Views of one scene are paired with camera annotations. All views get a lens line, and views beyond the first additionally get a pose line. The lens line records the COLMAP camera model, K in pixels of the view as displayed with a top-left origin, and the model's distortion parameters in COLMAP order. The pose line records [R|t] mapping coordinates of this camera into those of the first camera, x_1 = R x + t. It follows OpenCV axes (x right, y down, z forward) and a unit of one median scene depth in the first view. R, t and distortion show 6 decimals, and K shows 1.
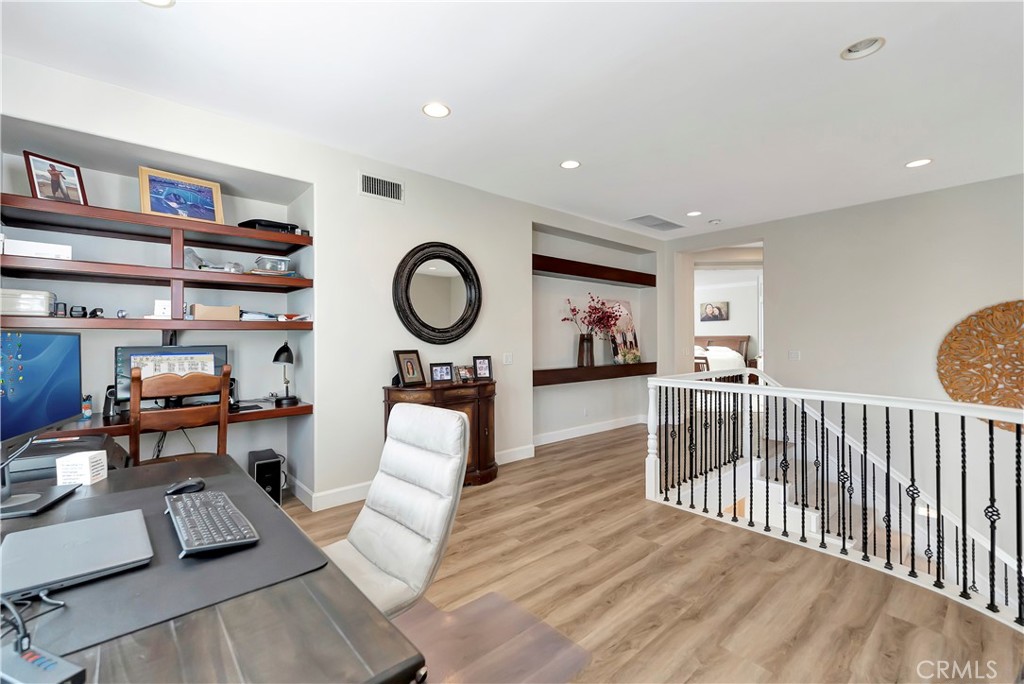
lens RADIAL K [[440.2, 0, 512.0], [0, 440.2, 342.0], [0, 0, 1]] dist [0.015472, -0.000441]
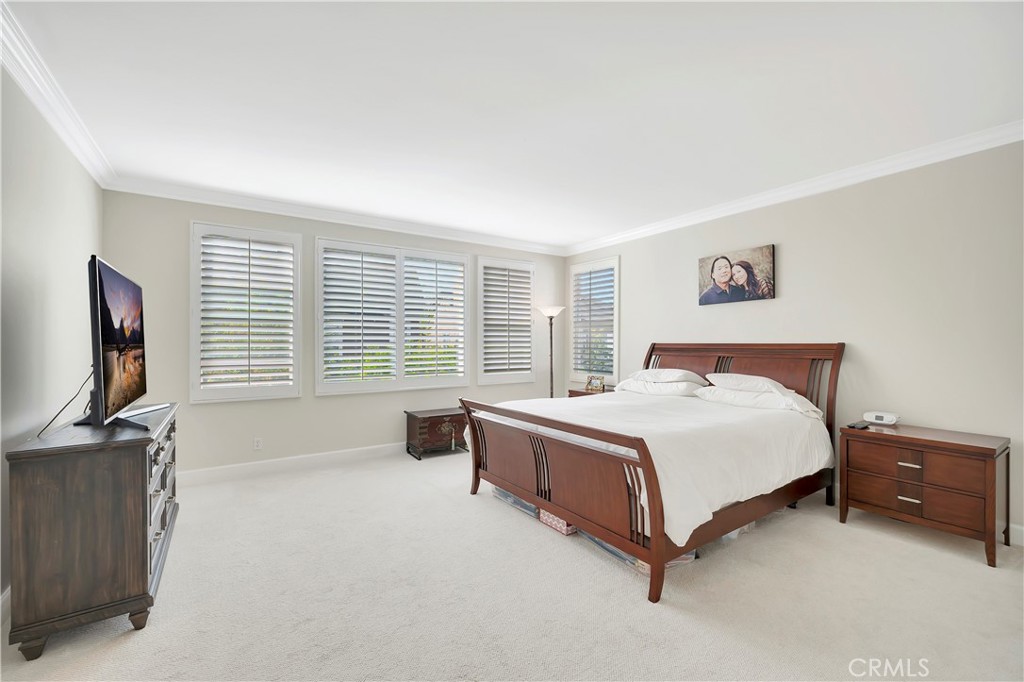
lens RADIAL K [[440.2, 0, 512.0], [0, 440.2, 341.0], [0, 0, 1]] dist [0.015472, -0.000441]
pose [[0.989913, 0.002005, -0.141663, 0.336432], [-0.003157, 0.999964, -0.007910, -0.012576], [0.141642, 0.008277, 0.989883, 0.631084]]
